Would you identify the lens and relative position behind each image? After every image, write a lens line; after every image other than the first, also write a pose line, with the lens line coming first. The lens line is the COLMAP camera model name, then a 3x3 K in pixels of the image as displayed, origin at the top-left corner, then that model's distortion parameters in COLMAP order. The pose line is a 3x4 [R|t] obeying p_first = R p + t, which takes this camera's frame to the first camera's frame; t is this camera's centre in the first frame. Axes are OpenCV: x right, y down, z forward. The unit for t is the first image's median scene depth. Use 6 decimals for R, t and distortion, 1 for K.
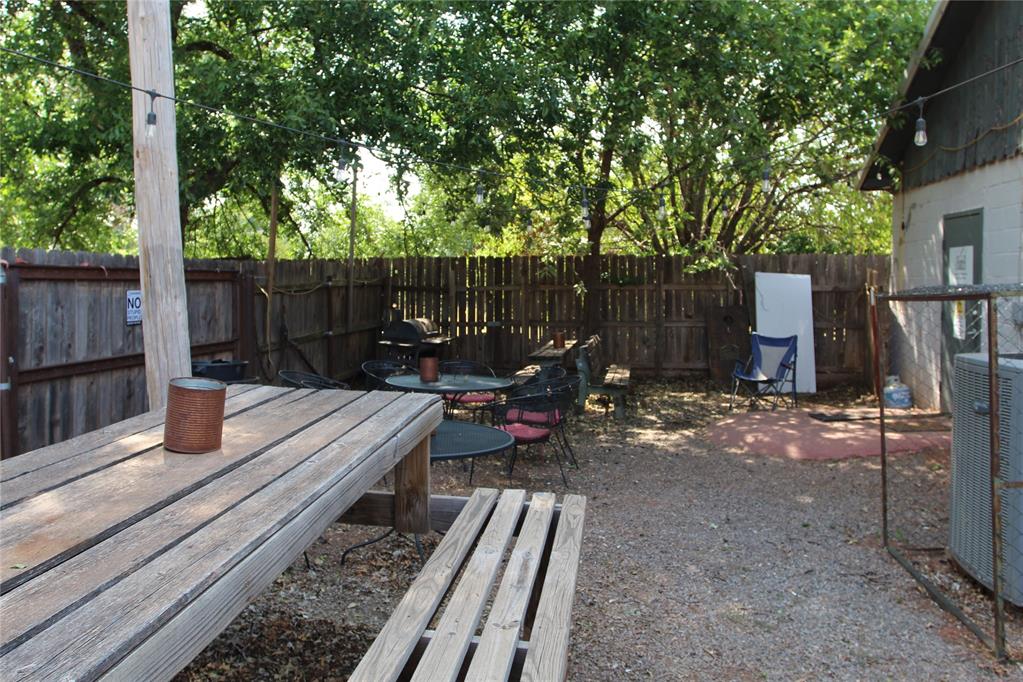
lens RADIAL K [[887.6, 0, 512.6], [0, 887.6, 326.4], [0, 0, 1]] dist [-0.081790, 0.078341]
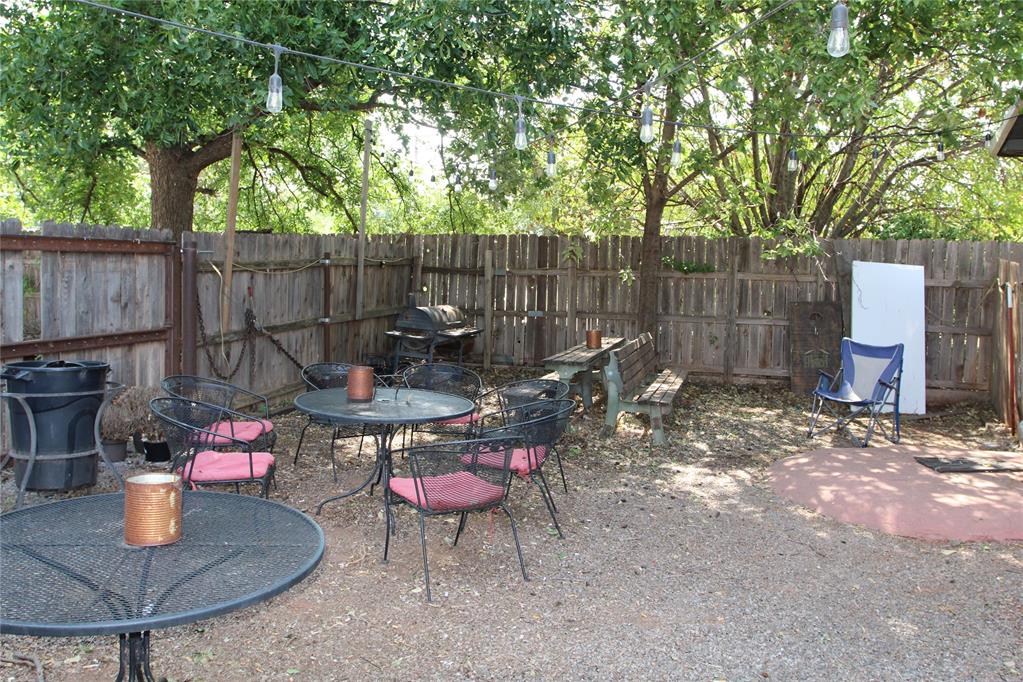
lens RADIAL K [[815.2, 0, 517.6], [0, 815.2, 326.3], [0, 0, 1]] dist [-0.084828, 0.048603]
pose [[0.990091, 0.034031, -0.136241, 0.079248], [-0.030854, 0.999202, 0.025362, -0.011600], [0.136996, -0.020907, 0.990351, 0.246253]]
